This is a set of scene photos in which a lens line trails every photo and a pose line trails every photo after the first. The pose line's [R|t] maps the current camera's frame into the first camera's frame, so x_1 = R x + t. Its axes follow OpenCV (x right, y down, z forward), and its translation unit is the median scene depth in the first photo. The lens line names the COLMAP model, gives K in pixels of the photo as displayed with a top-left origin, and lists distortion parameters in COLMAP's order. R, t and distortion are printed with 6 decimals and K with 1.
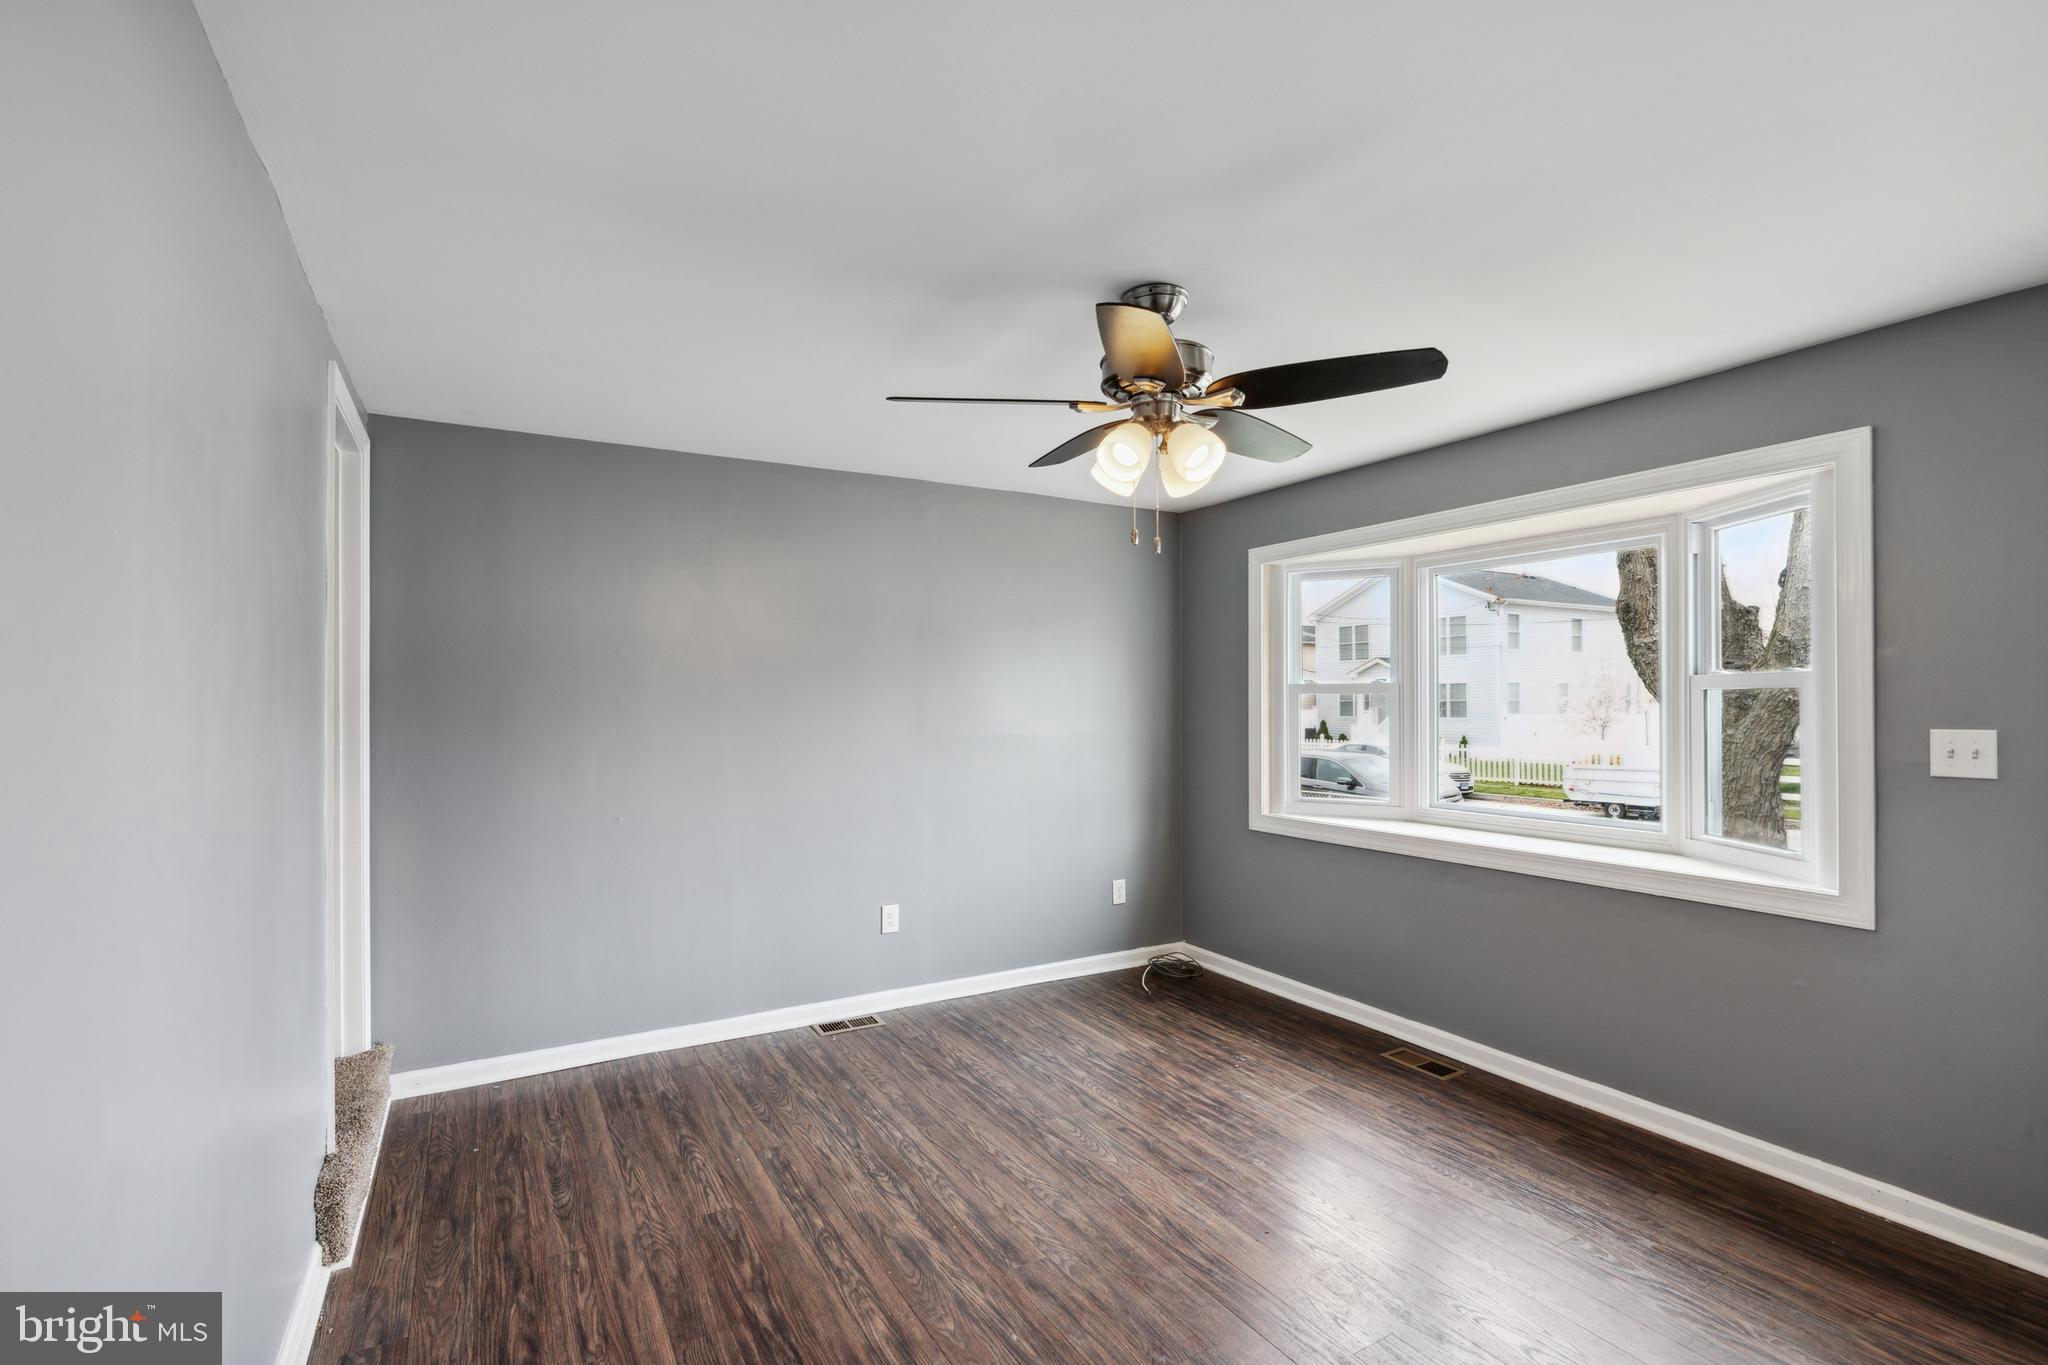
lens RADIAL K [[935.4, 0, 1030.1], [0, 935.4, 693.0], [0, 0, 1]] dist [-0.004199, 0.000842]
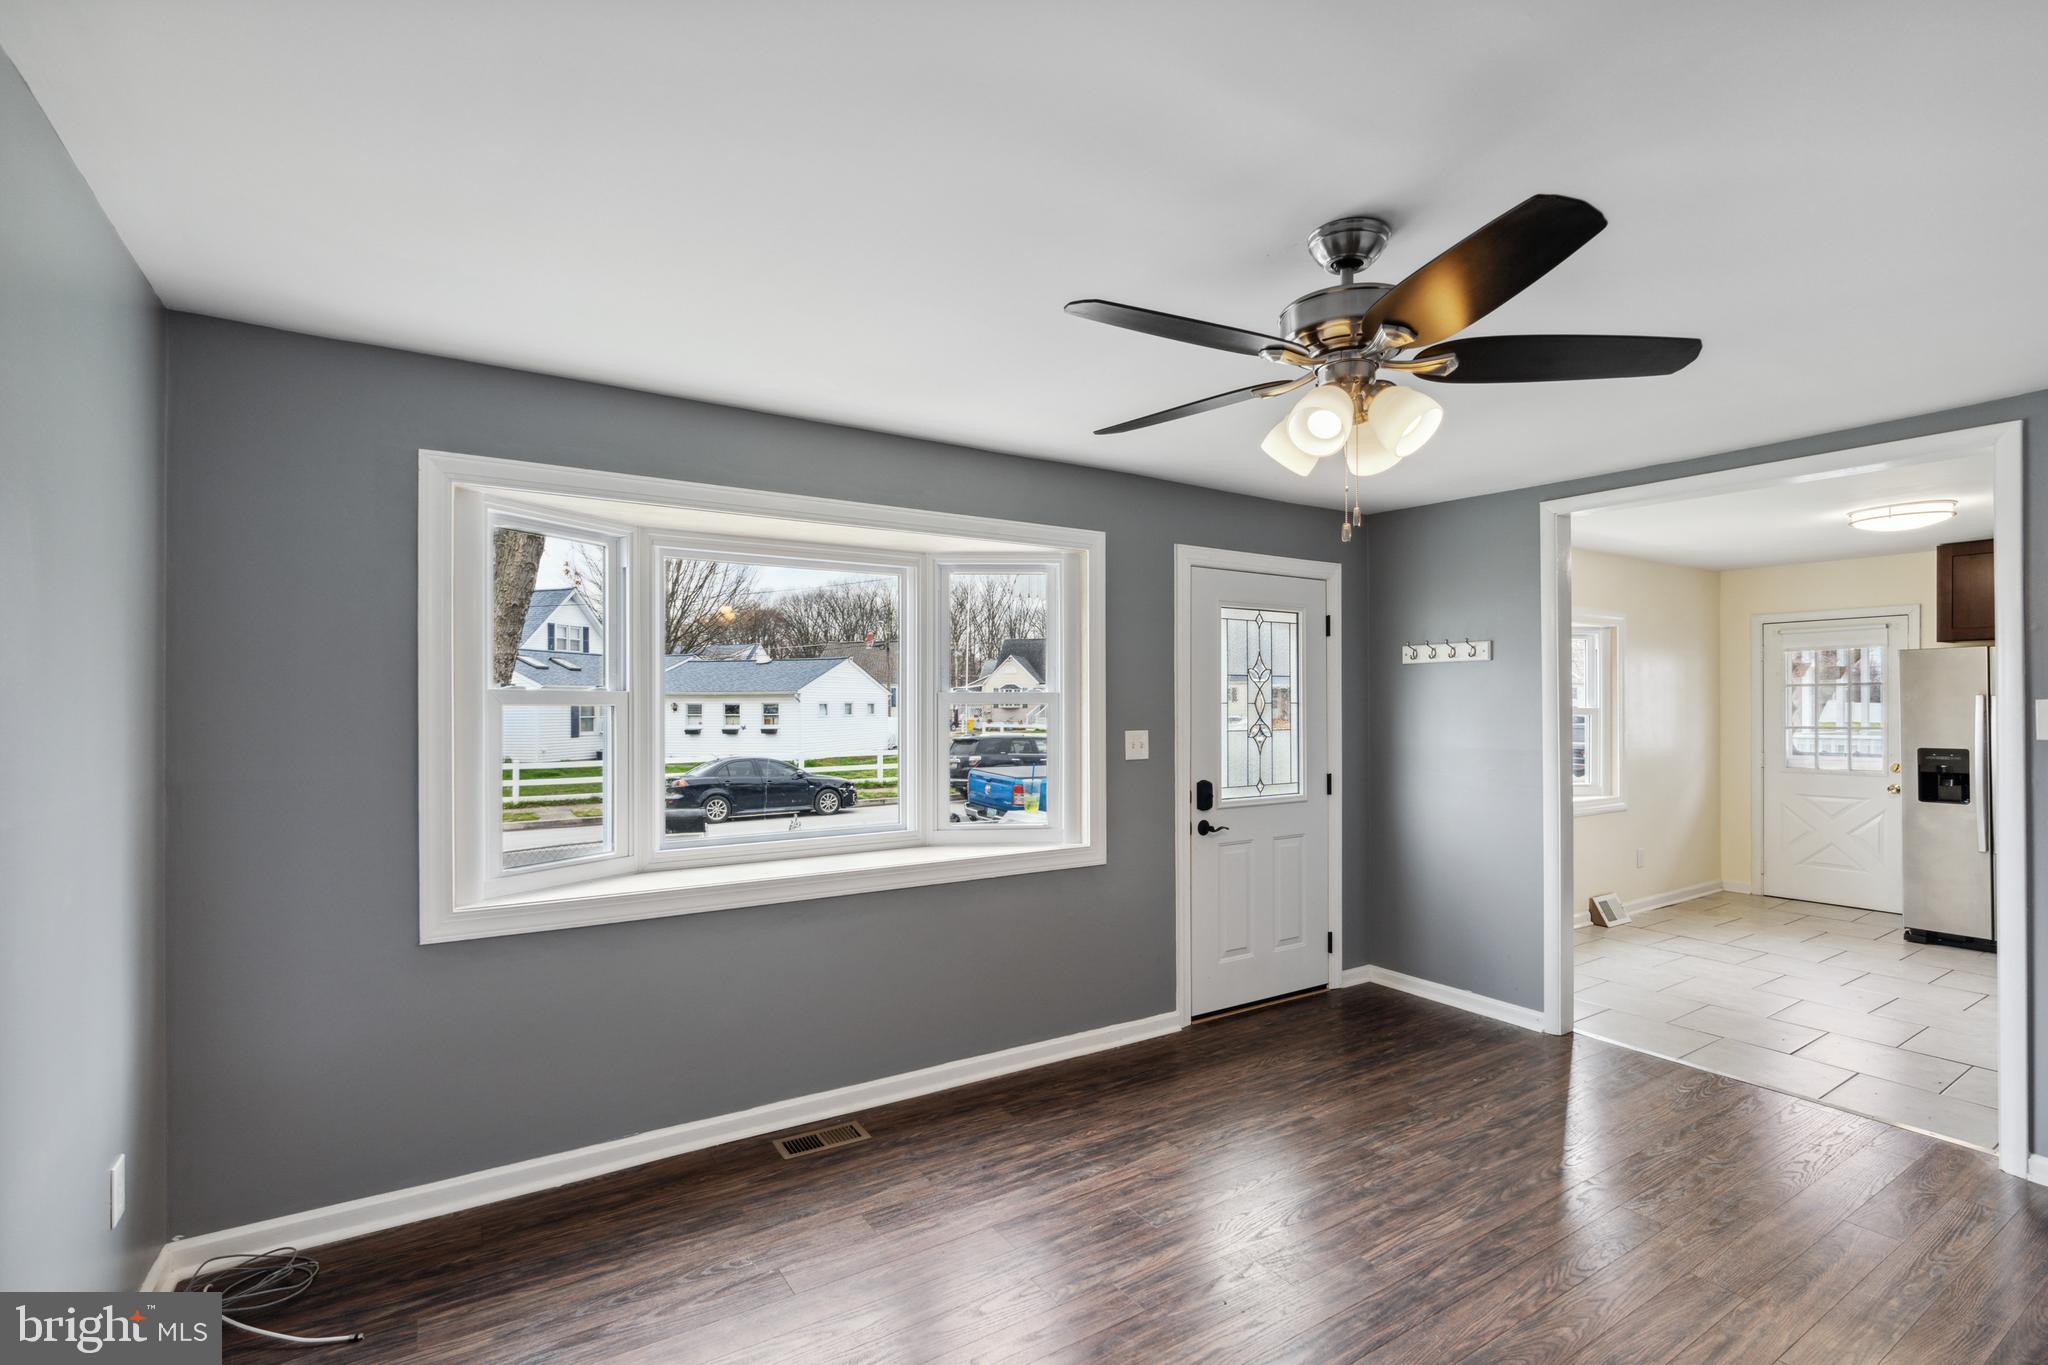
lens RADIAL K [[935.4, 0, 1032.7], [0, 935.4, 716.8], [0, 0, 1]] dist [-0.004199, 0.000842]
pose [[-0.040193, -0.001937, 0.999190, -0.432371], [-0.002786, 0.999994, 0.001827, 0.007817], [-0.999188, -0.002710, -0.040199, 0.828379]]
